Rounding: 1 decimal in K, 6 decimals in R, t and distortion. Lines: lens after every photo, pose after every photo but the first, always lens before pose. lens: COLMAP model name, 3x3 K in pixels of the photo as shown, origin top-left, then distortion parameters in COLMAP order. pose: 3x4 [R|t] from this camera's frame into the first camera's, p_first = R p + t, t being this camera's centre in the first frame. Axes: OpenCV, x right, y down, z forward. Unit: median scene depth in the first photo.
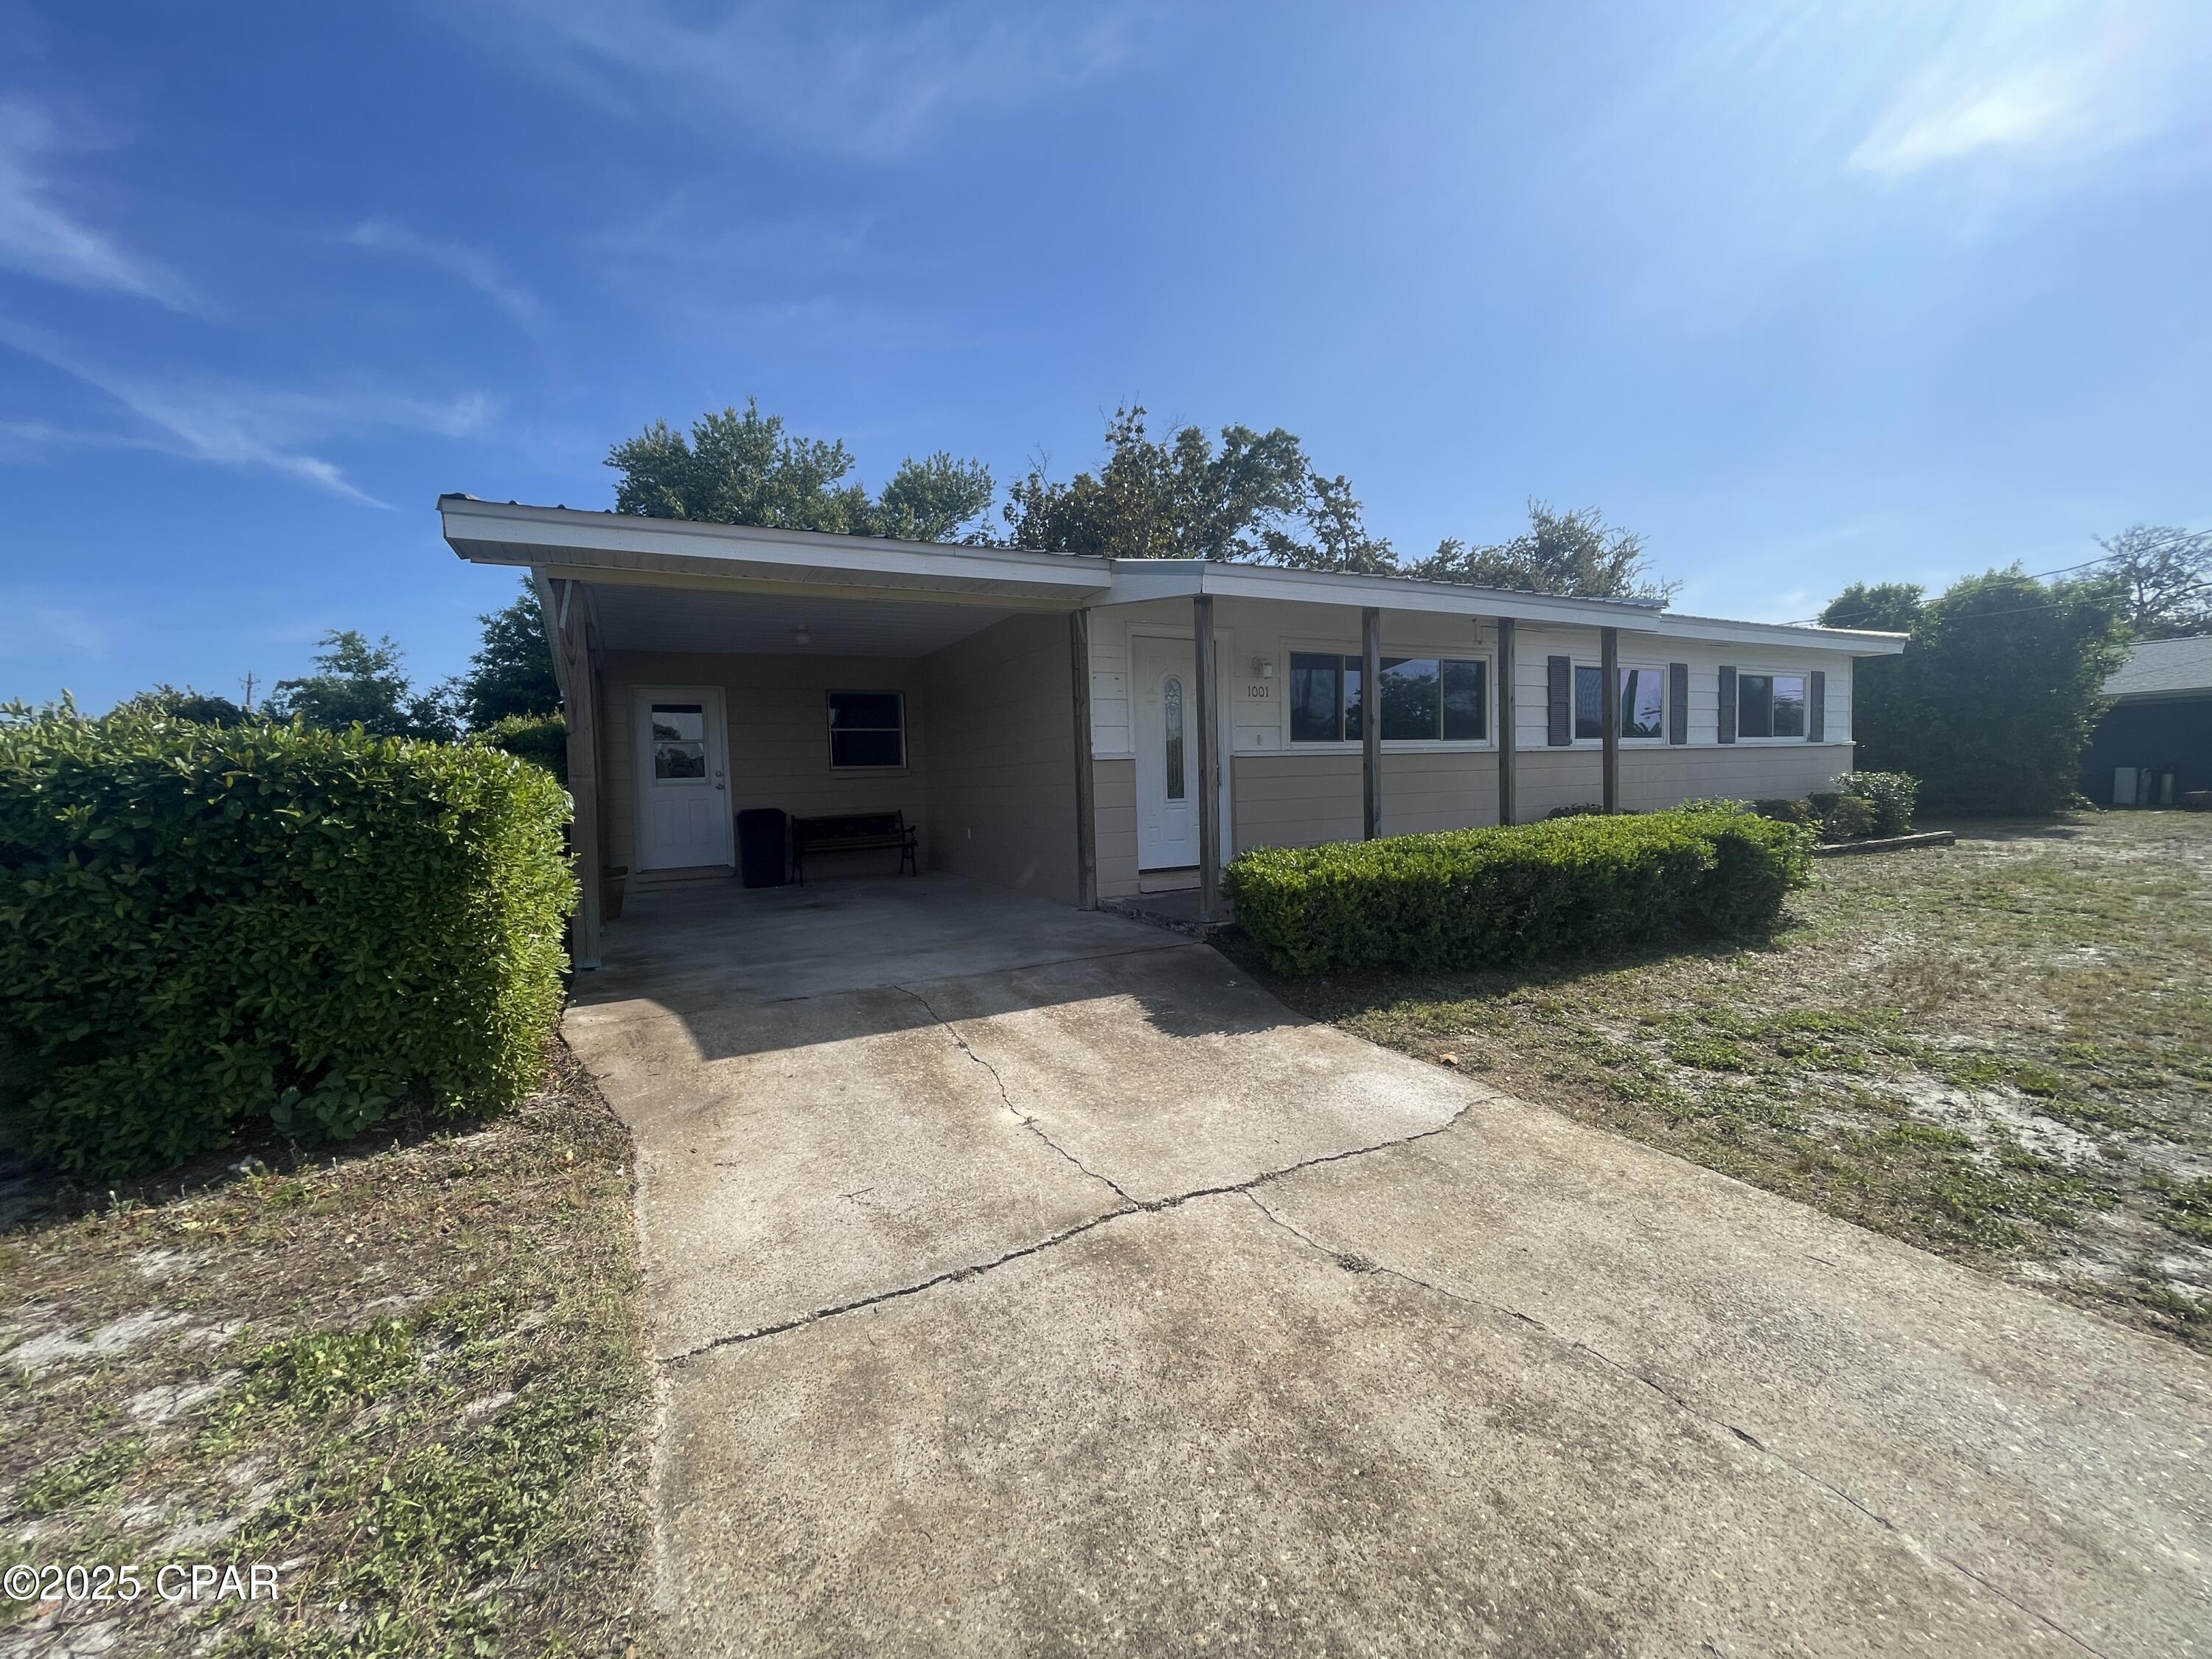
lens RADIAL K [[899.5, 0, 1108.9], [0, 899.5, 819.6], [0, 0, 1]] dist [-0.001581, -0.000499]
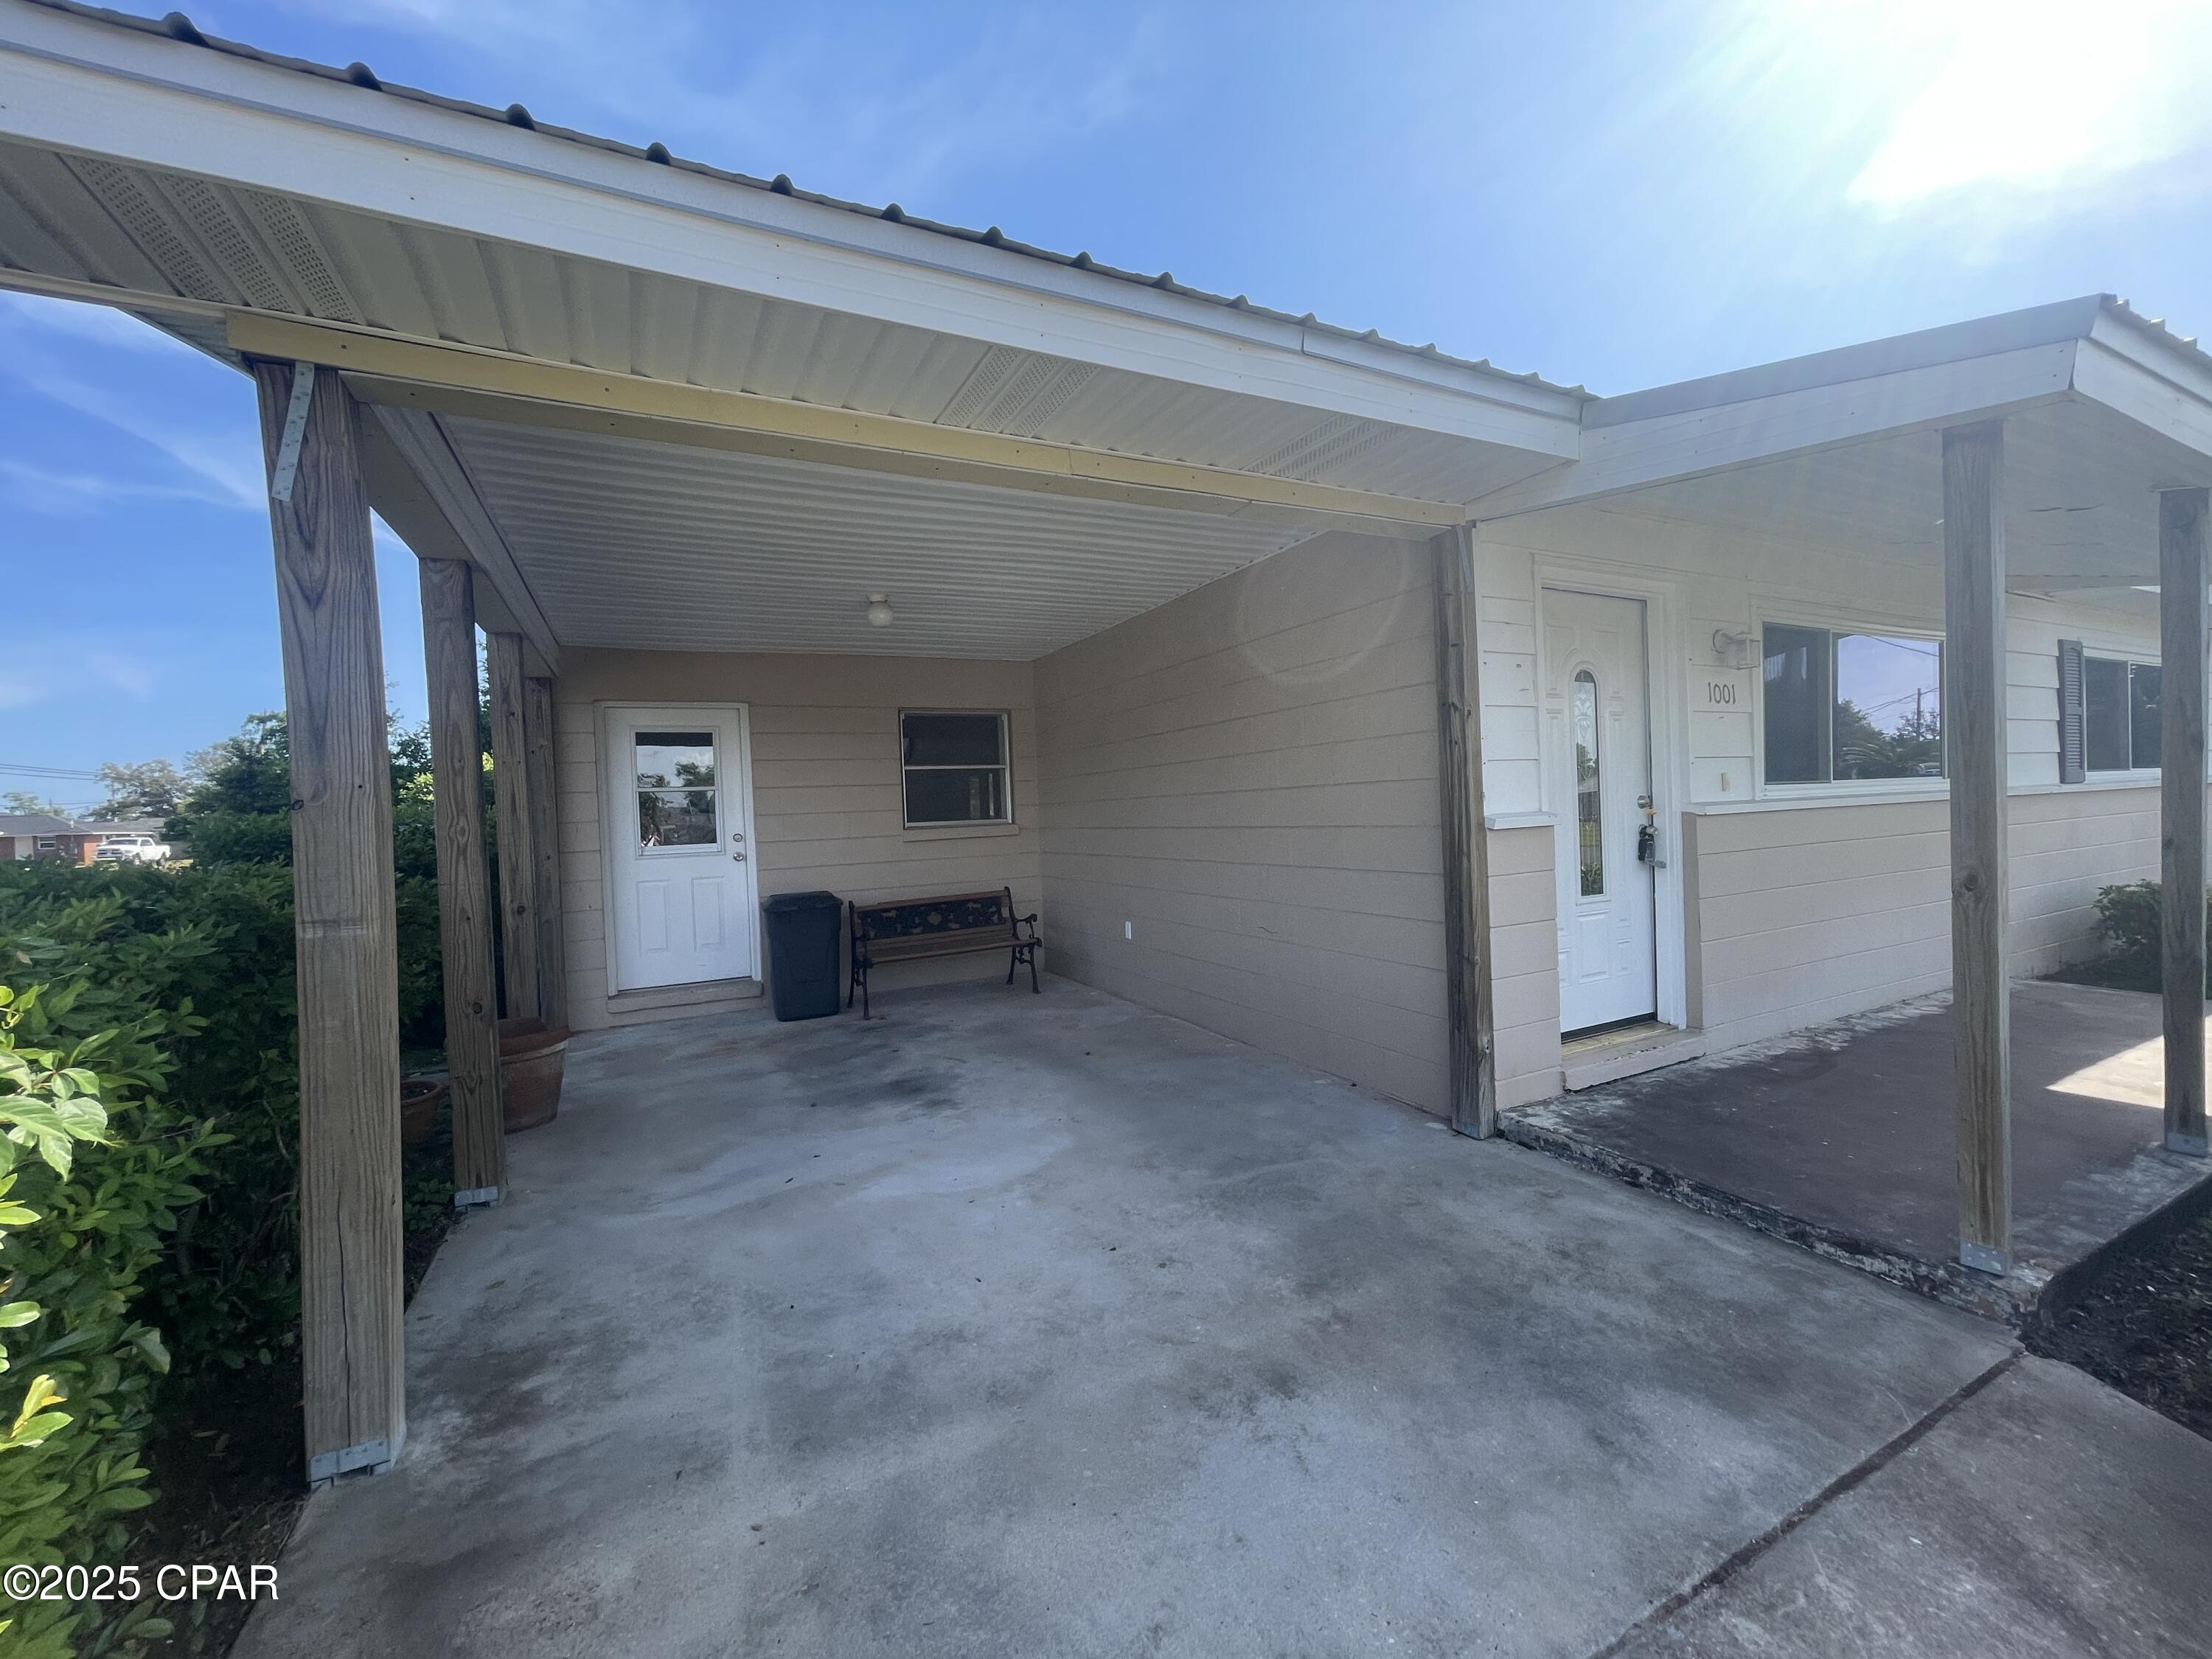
lens RADIAL K [[899.5, 0, 1106.3], [0, 899.5, 831.6], [0, 0, 1]] dist [-0.001581, -0.000499]
pose [[0.999717, -0.008855, -0.022089, -0.153042], [0.008422, 0.999773, -0.019588, -0.040801], [0.022257, 0.019397, 0.999564, 0.356353]]
